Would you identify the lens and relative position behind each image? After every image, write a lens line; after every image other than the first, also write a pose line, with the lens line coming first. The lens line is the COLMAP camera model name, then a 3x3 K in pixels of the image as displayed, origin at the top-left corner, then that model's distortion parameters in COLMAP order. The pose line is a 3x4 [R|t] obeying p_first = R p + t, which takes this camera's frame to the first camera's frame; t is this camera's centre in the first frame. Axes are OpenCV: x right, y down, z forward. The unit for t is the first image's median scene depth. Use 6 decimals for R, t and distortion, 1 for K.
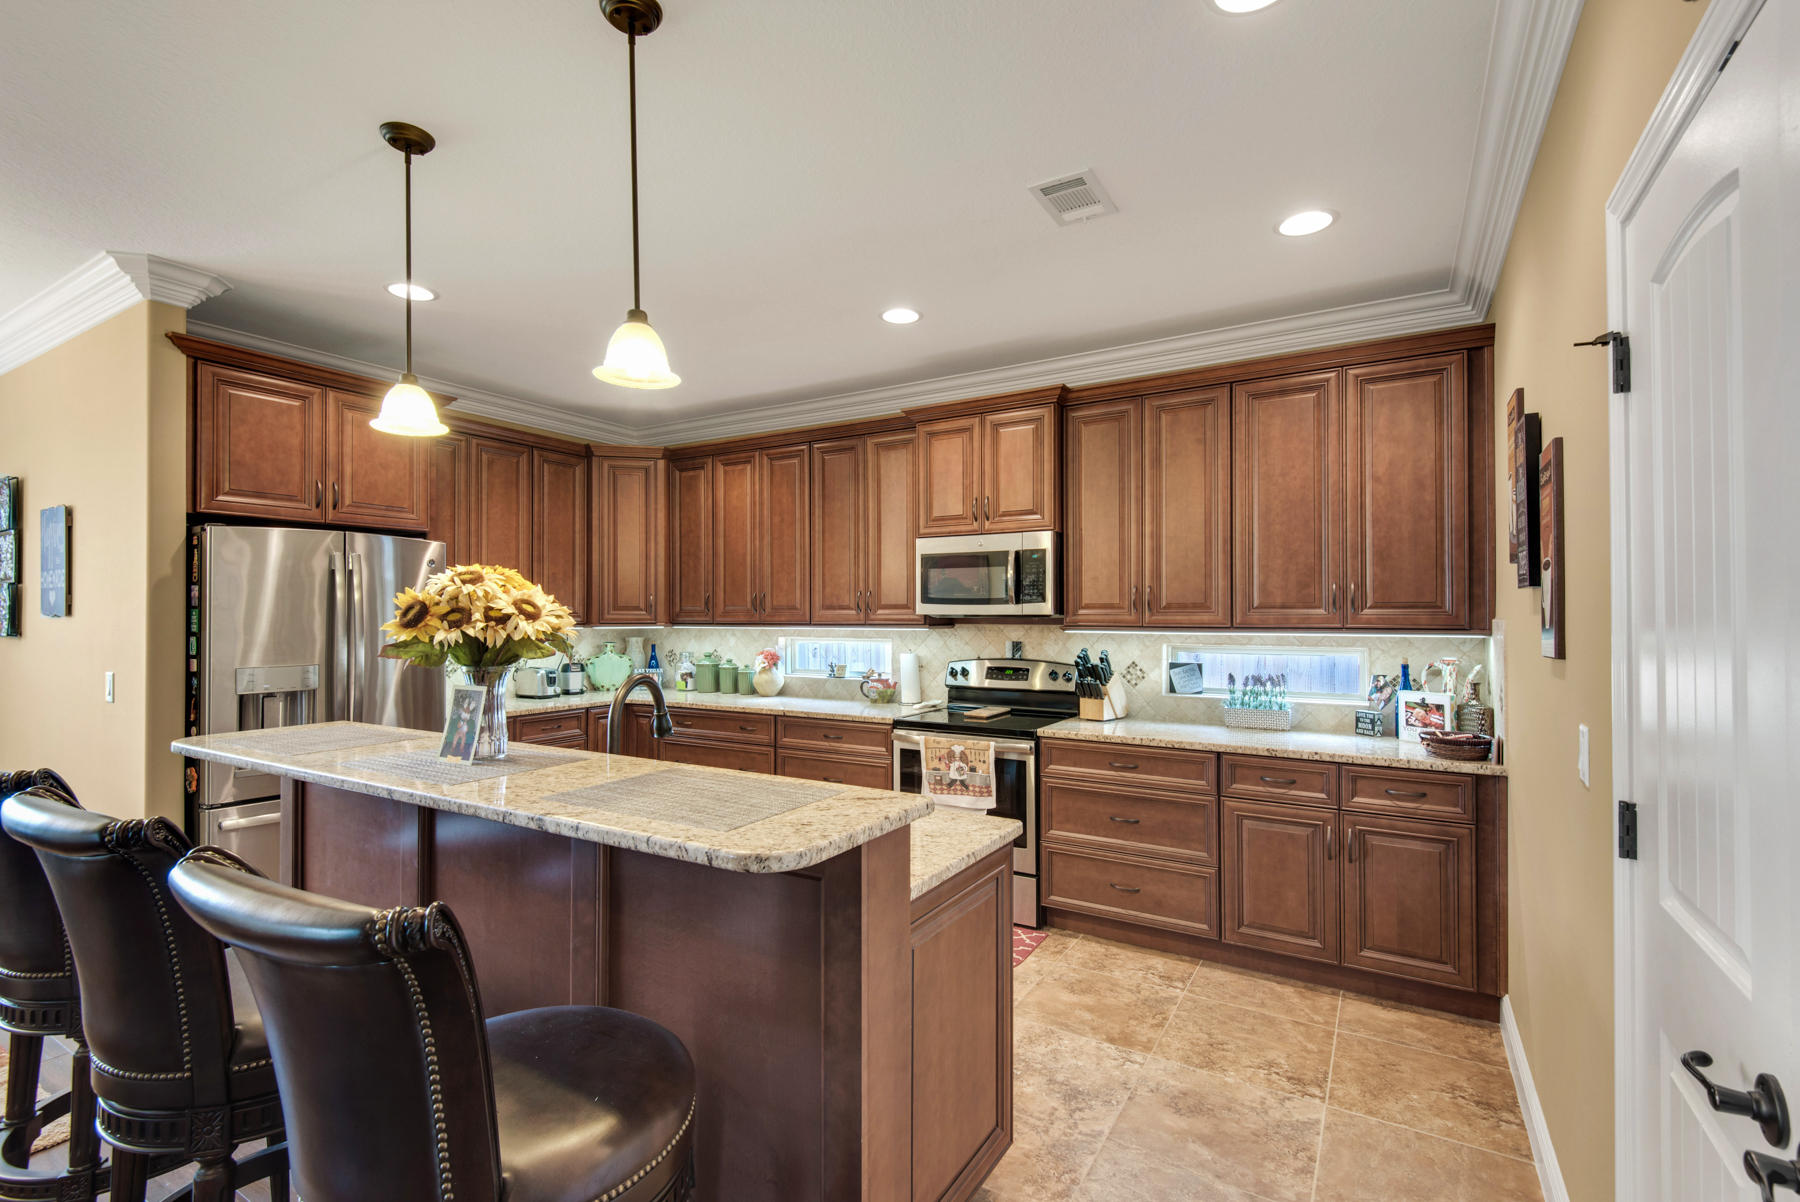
lens RADIAL K [[816.0, 0, 900.0], [0, 816.0, 601.0], [0, 0, 1]] dist [0.050592, -0.029623]
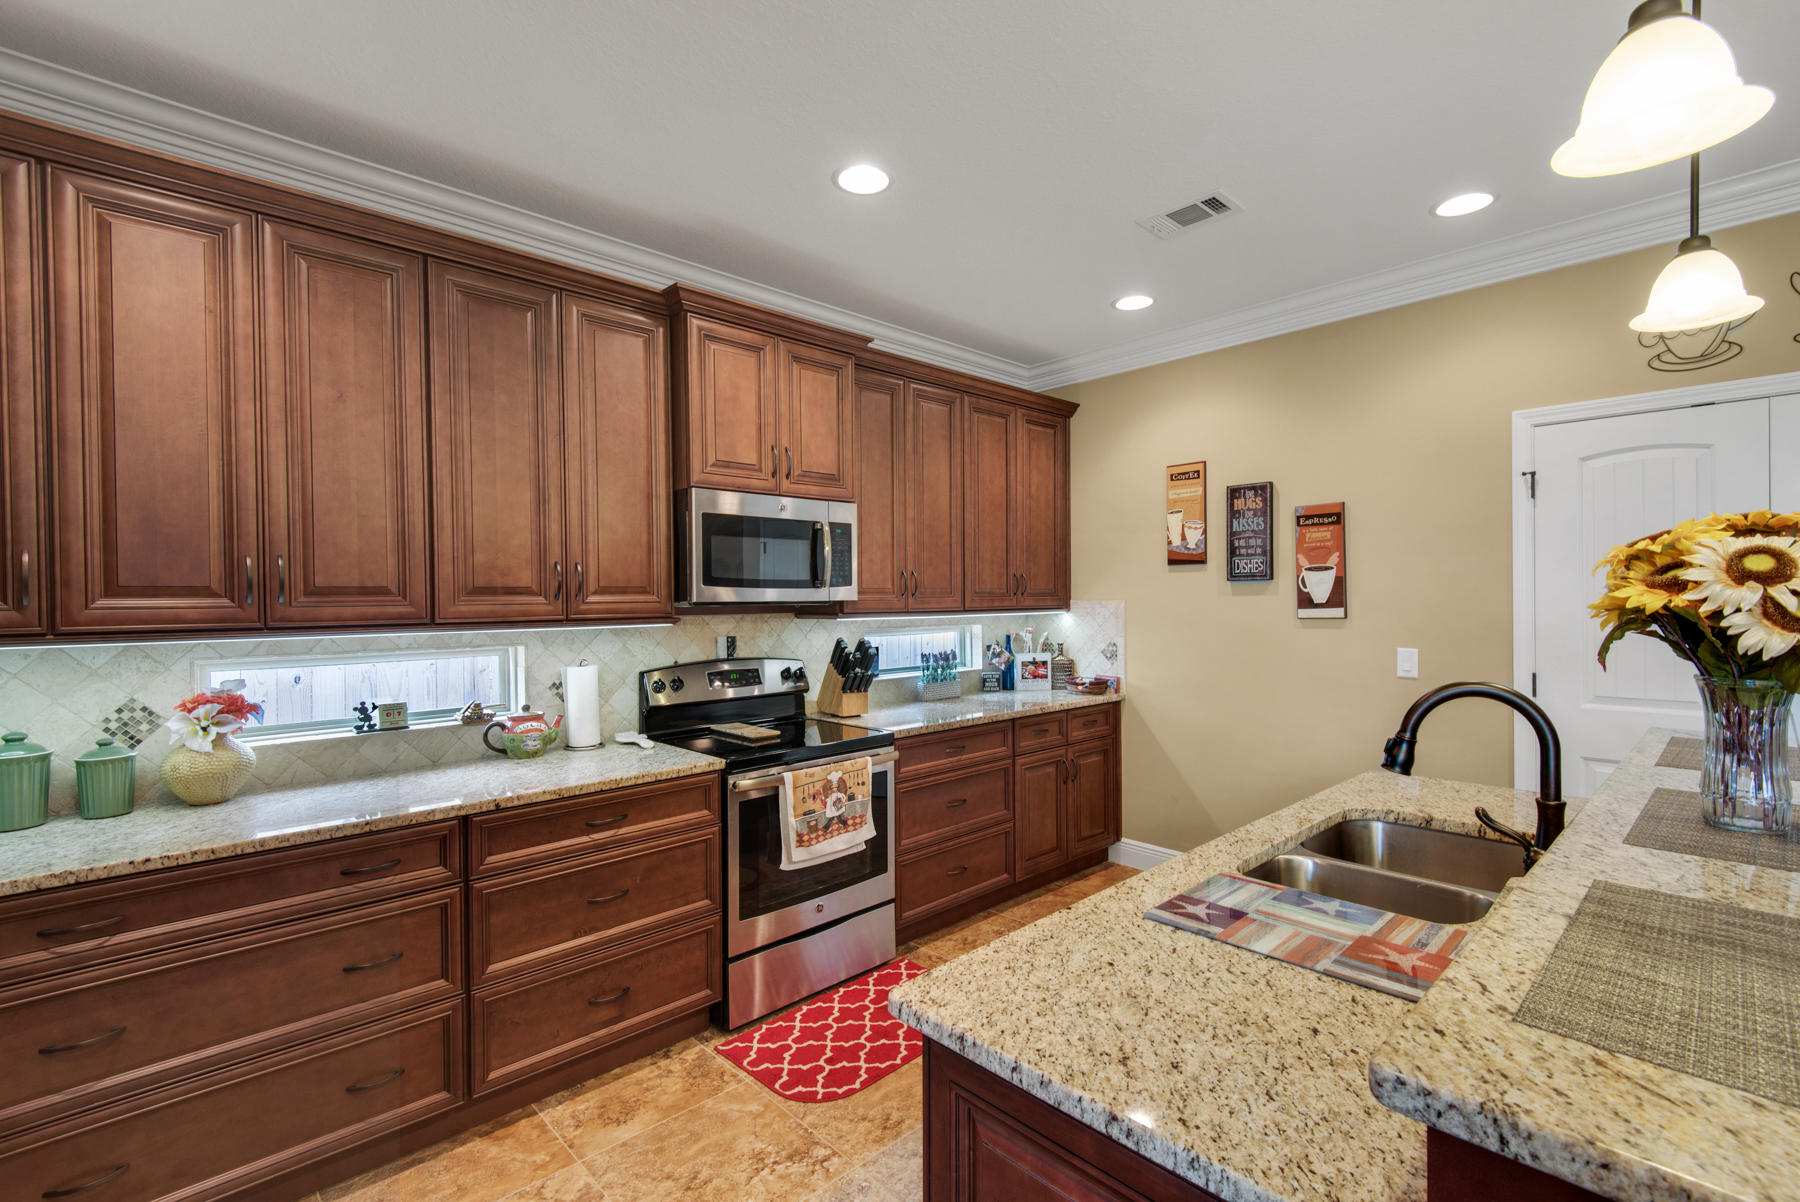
lens RADIAL K [[816.0, 0, 900.0], [0, 816.0, 601.0], [0, 0, 1]] dist [0.050592, -0.029623]
pose [[0.262794, -0.008079, 0.964818, -0.648640], [-0.008329, 0.999909, 0.010641, 0.007687], [-0.964816, -0.010833, 0.262702, 0.739058]]
